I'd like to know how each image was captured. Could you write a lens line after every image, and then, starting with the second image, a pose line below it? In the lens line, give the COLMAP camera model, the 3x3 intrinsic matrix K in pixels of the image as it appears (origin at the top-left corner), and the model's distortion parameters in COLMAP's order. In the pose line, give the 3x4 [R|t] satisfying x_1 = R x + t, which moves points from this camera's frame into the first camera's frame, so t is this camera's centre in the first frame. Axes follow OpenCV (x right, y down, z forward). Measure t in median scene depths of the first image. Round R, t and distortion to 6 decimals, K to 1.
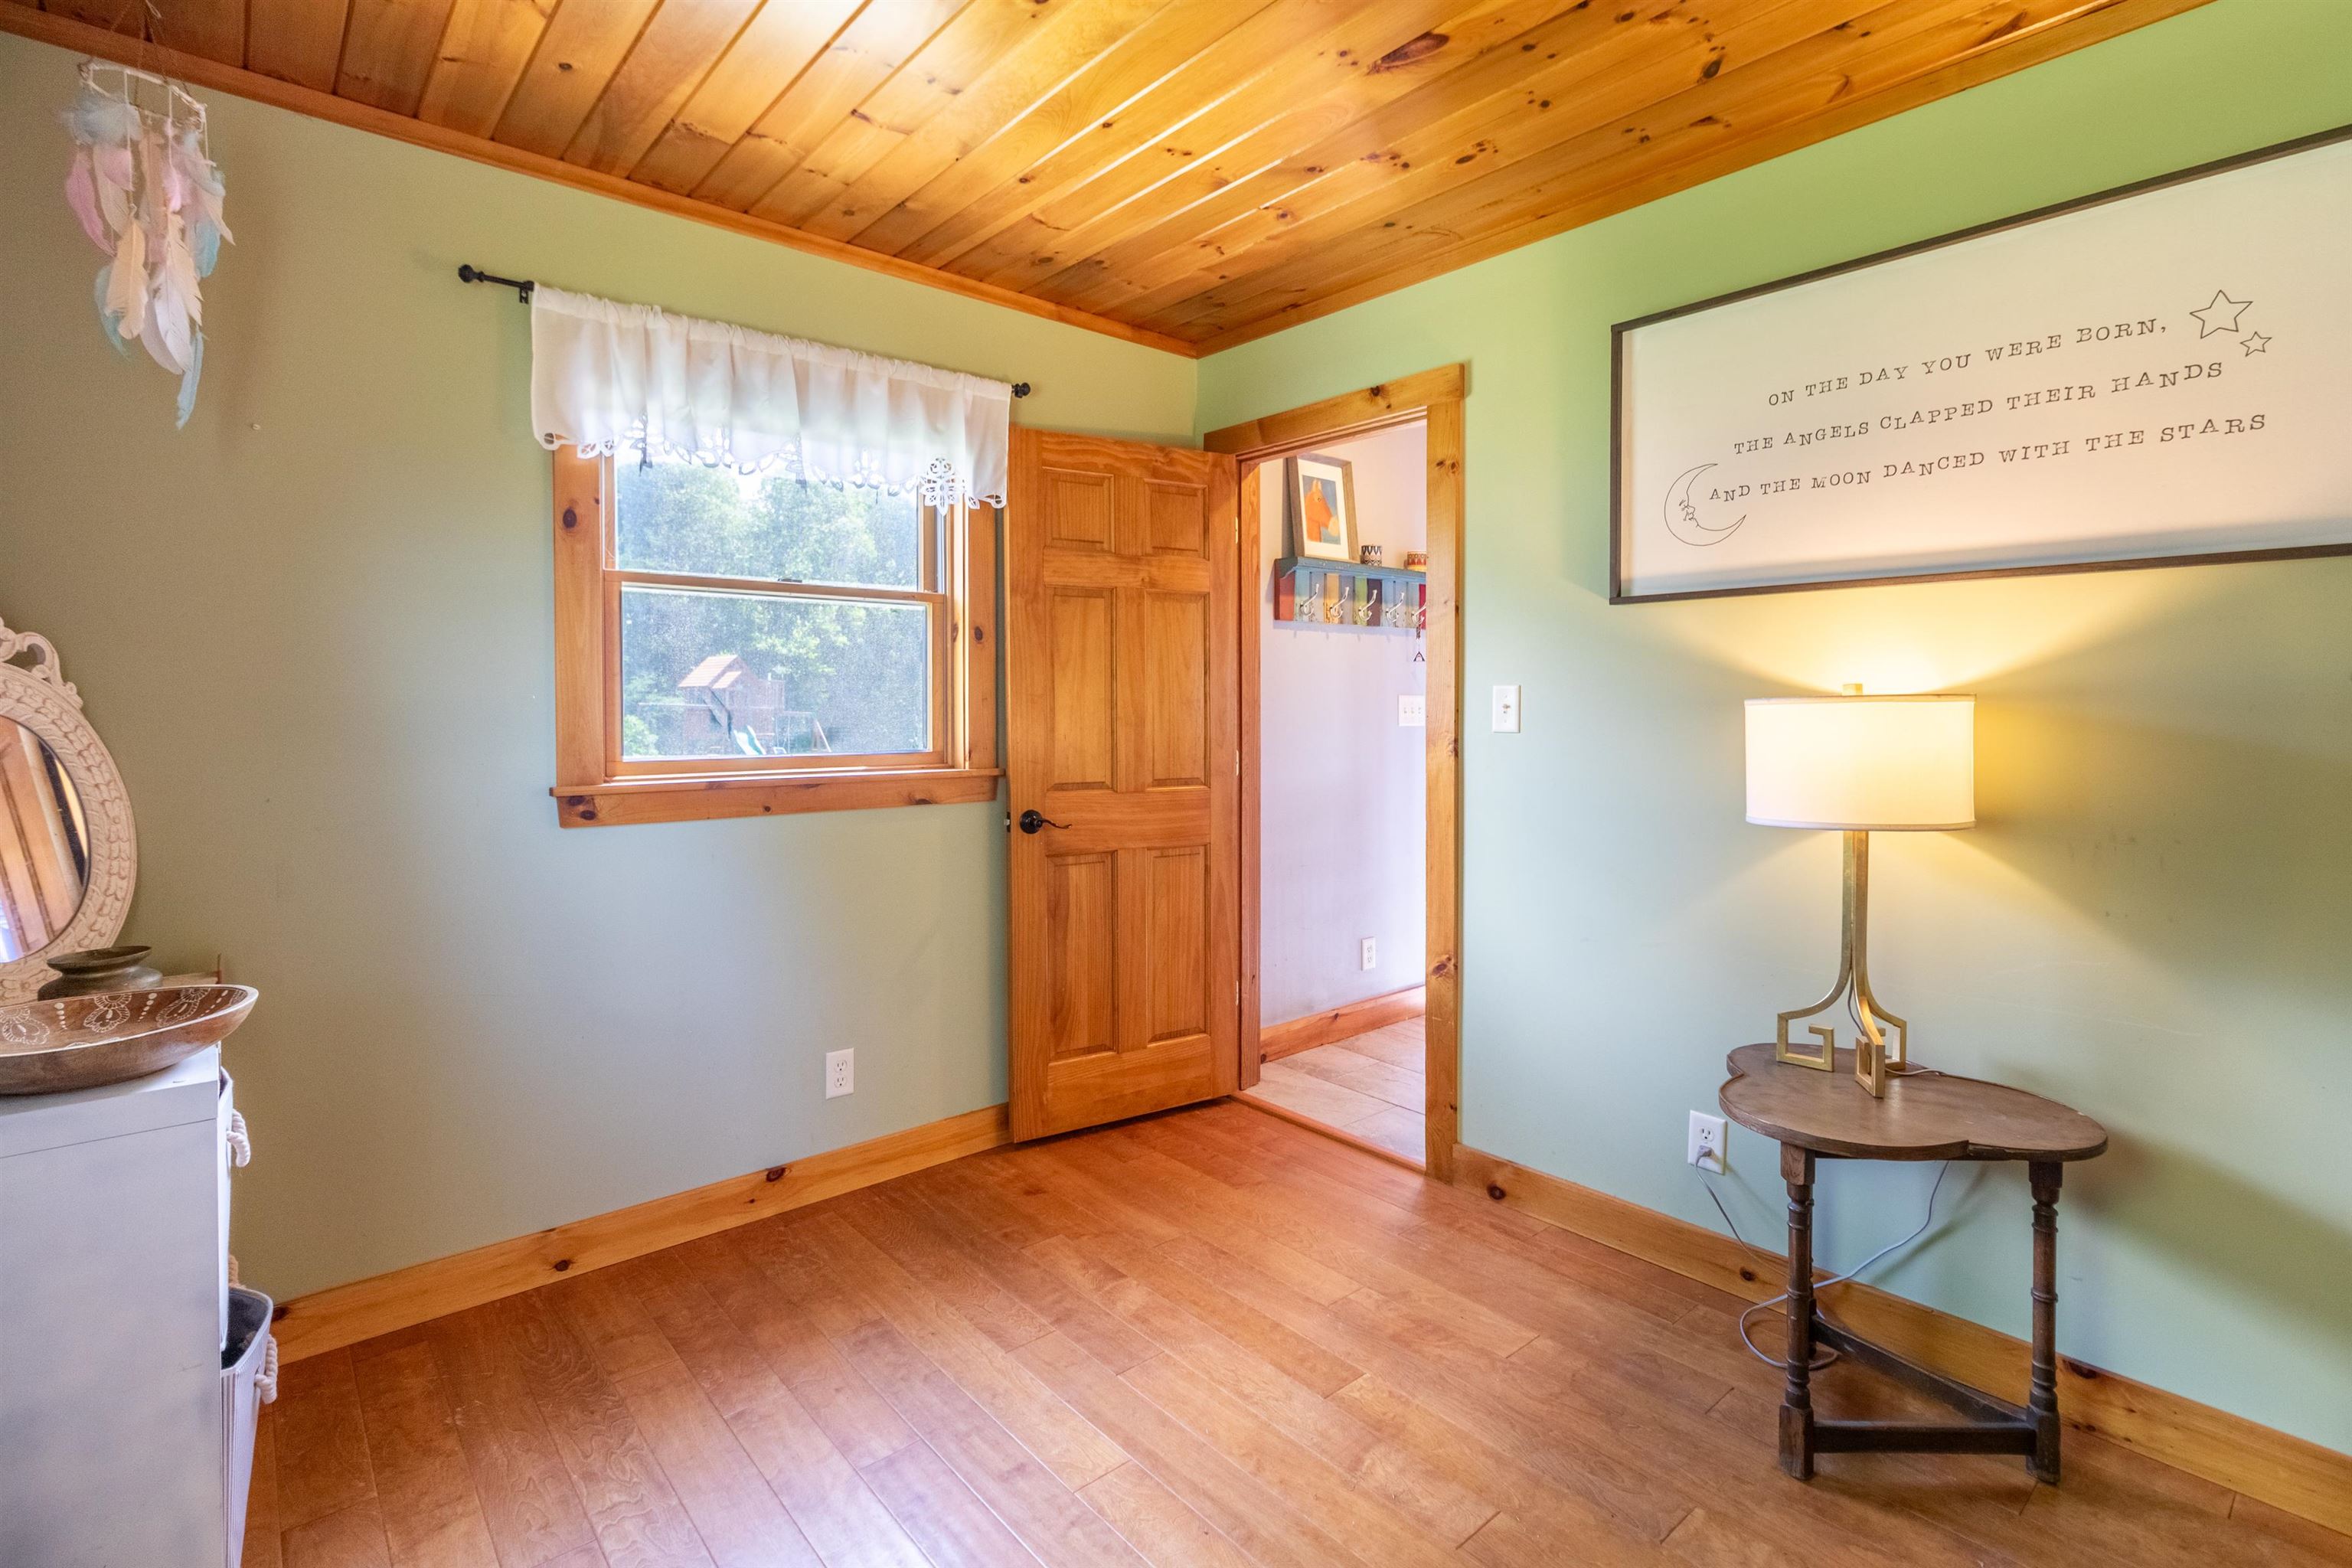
lens RADIAL K [[1107.7, 0, 1174.9], [0, 1107.7, 731.9], [0, 0, 1]] dist [0.001580, 0.001017]
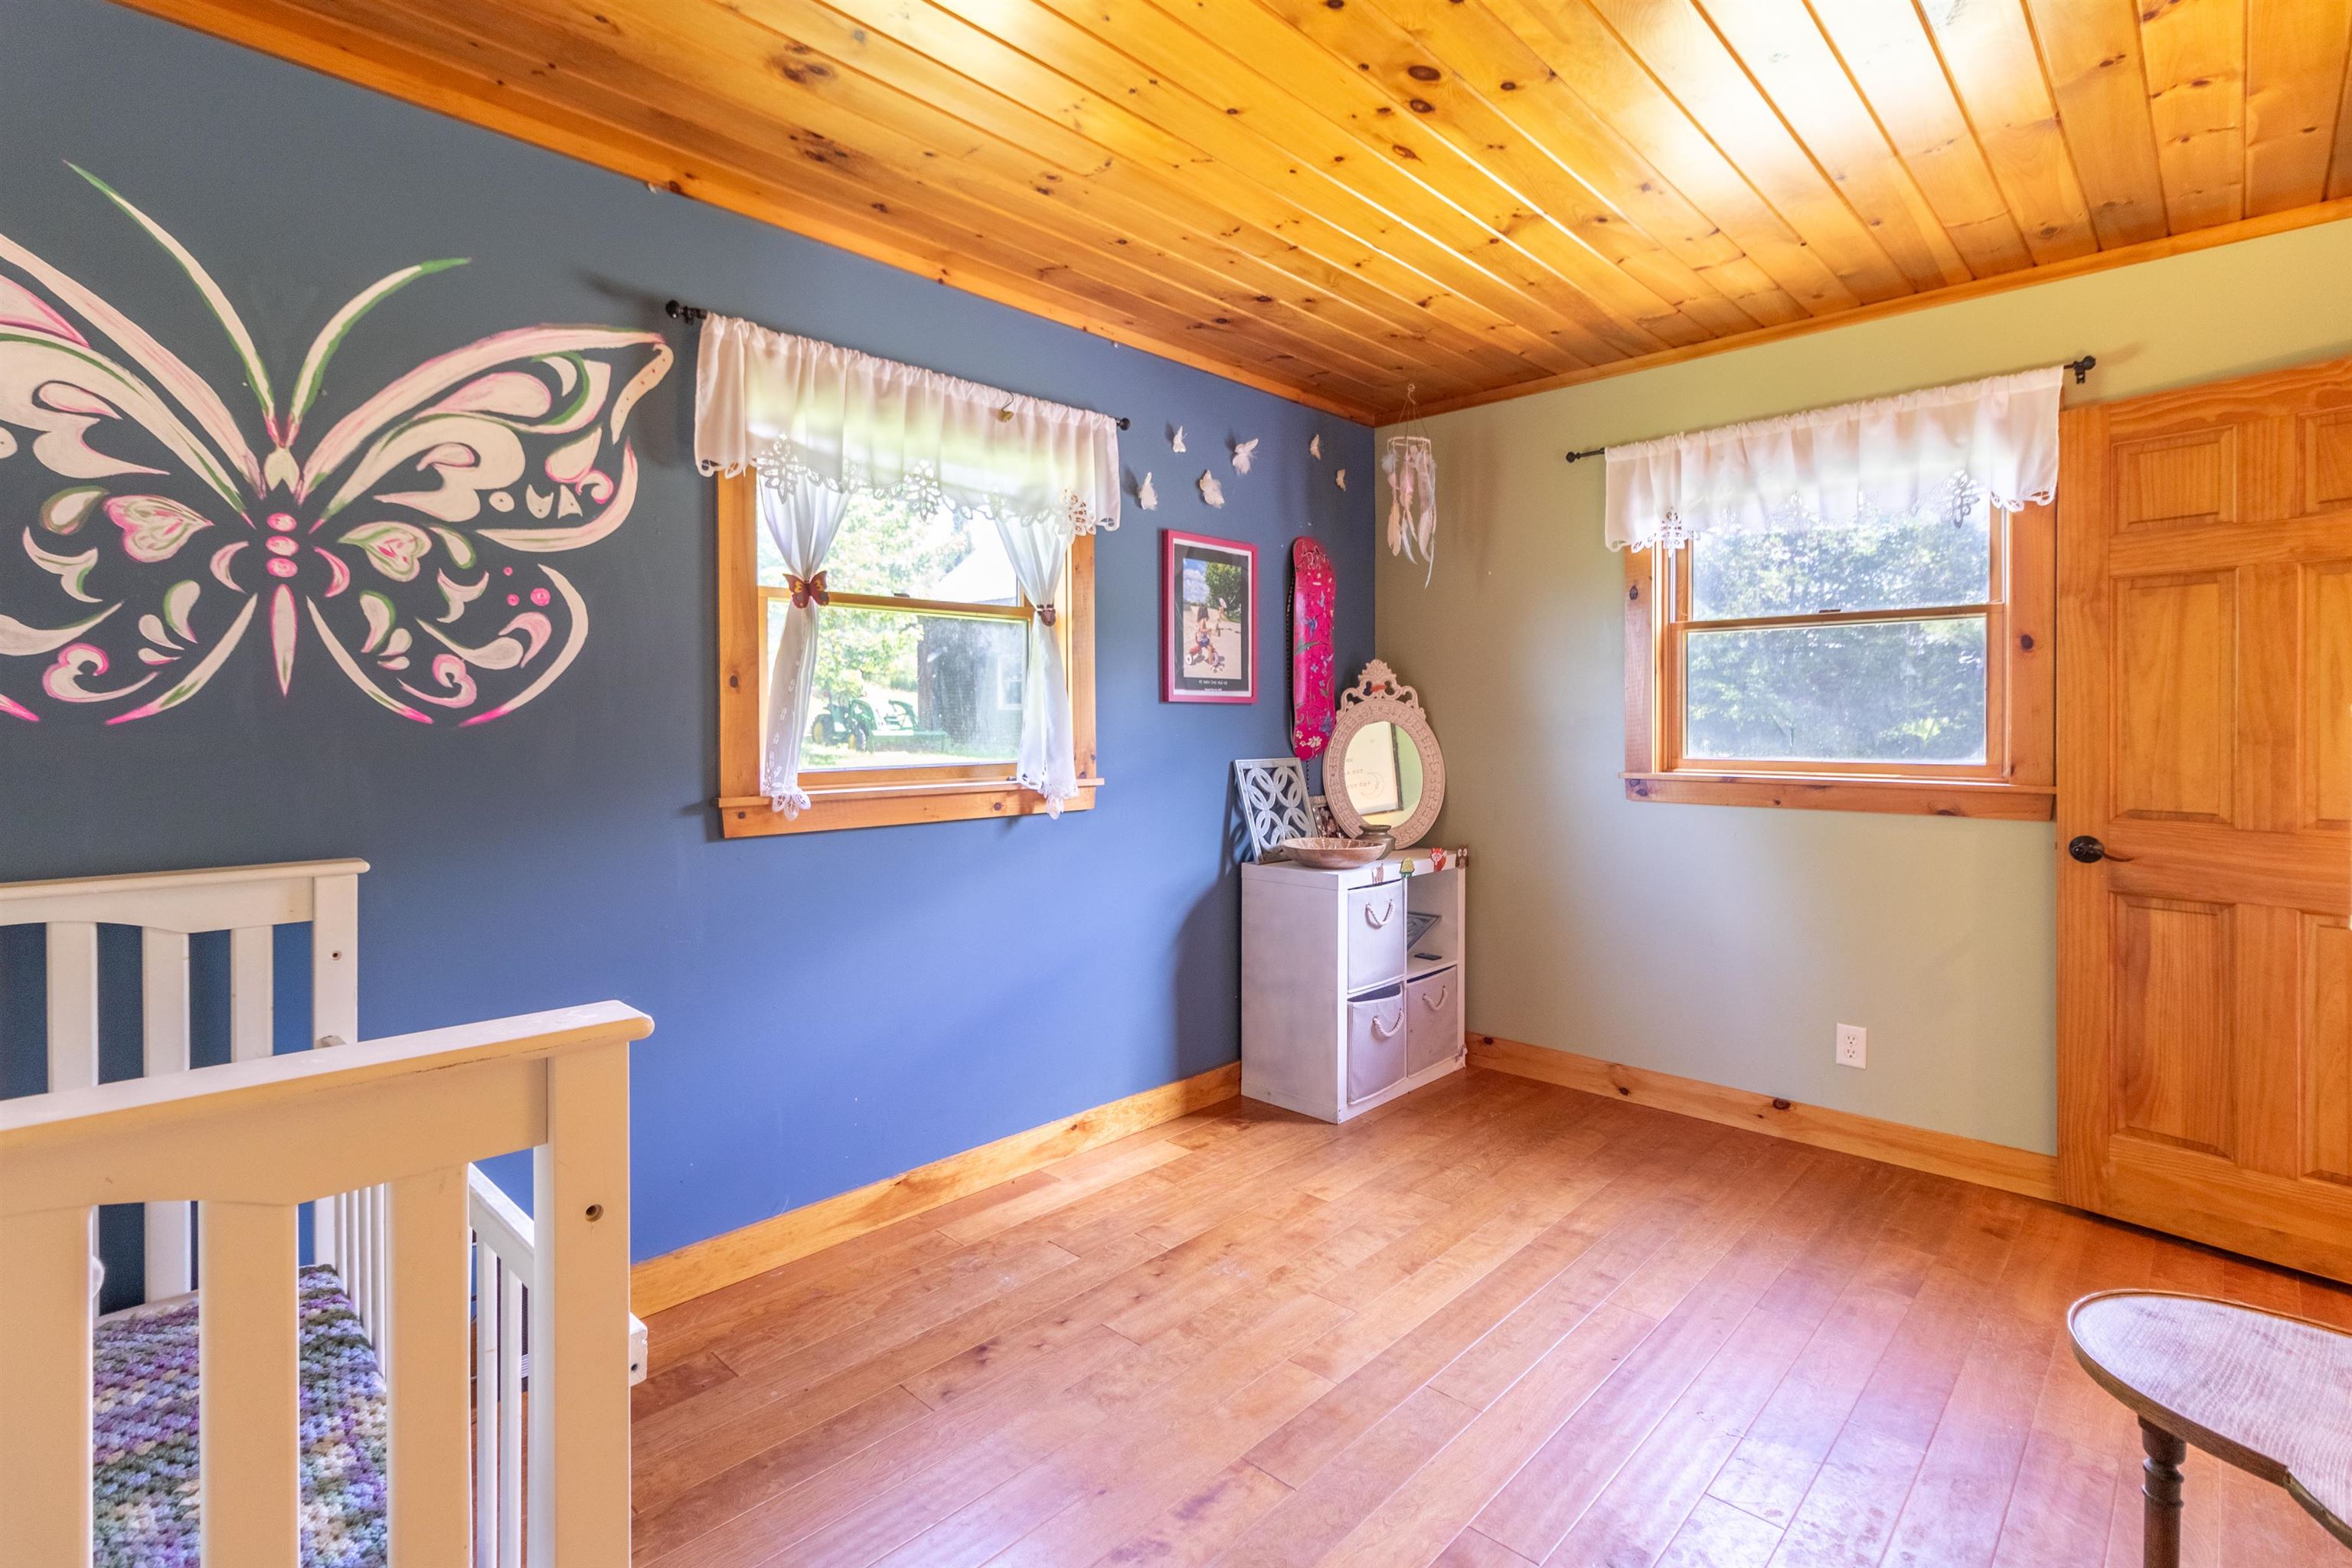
lens RADIAL K [[1107.7, 0, 1174.9], [0, 1107.7, 731.9], [0, 0, 1]] dist [0.001580, 0.001017]
pose [[0.094560, 0.013658, -0.995425, 0.742012], [-0.021073, 0.999709, 0.011714, -0.008338], [0.995296, 0.019869, 0.094821, 0.205855]]
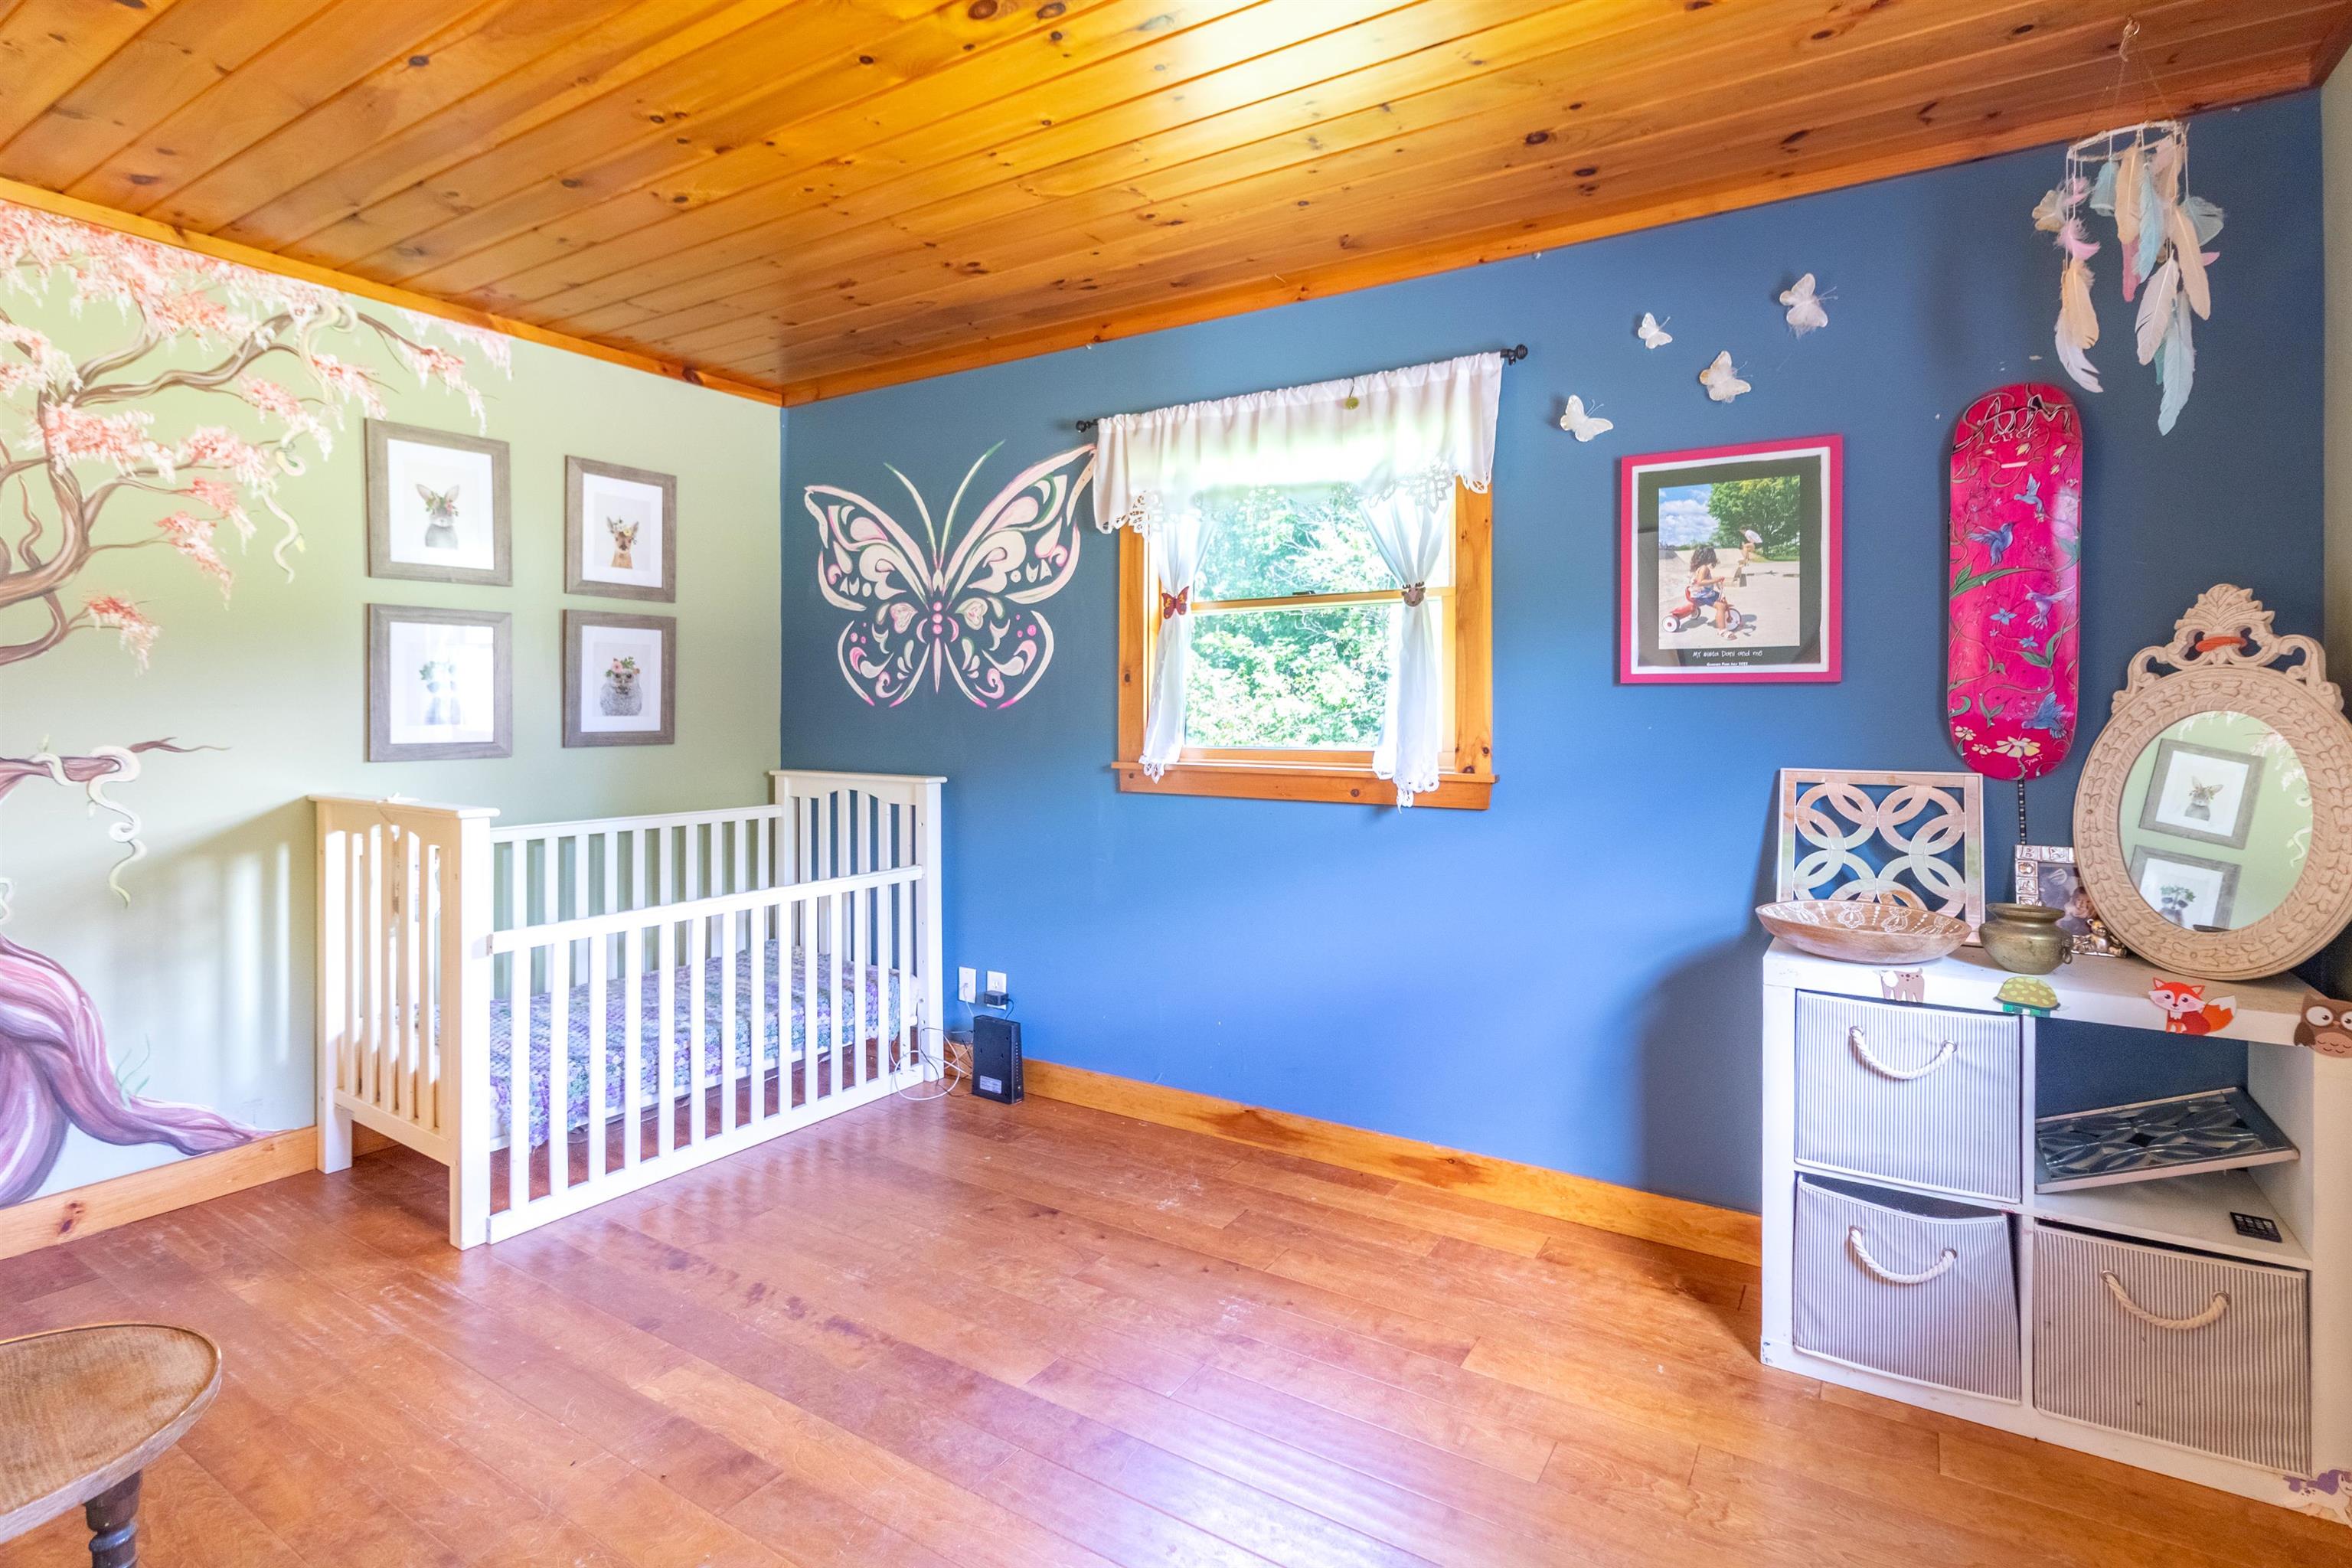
lens RADIAL K [[1061.3, 0, 1181.0], [0, 1061.3, 710.9], [0, 0, 1]] dist [0.001152, 0.000476]
pose [[-0.945276, 0.004177, -0.326246, 0.161688], [-0.005290, 0.999590, 0.028124, -0.027194], [0.326230, 0.028311, -0.944867, 1.044758]]
